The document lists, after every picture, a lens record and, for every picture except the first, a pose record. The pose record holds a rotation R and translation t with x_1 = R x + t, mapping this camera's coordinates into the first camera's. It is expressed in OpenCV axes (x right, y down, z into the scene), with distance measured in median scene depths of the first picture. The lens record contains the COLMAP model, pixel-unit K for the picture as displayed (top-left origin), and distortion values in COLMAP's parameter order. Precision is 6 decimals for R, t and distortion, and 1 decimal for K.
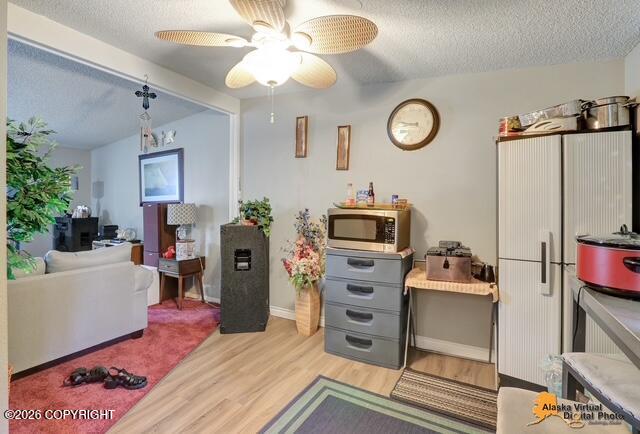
lens RADIAL K [[305.2, 0, 319.9], [0, 305.2, 209.9], [0, 0, 1]] dist [0.000021, -0.000008]
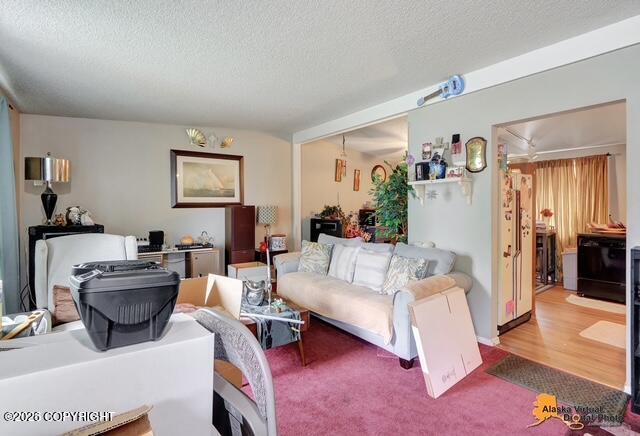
lens RADIAL K [[305.2, 0, 319.9], [0, 305.2, 210.9], [0, 0, 1]] dist [0.000021, -0.000008]
pose [[0.395687, -0.001540, 0.918384, -1.357263], [0.007206, 0.999973, -0.001428, 0.001221], [-0.918357, 0.007183, 0.395688, 0.297920]]
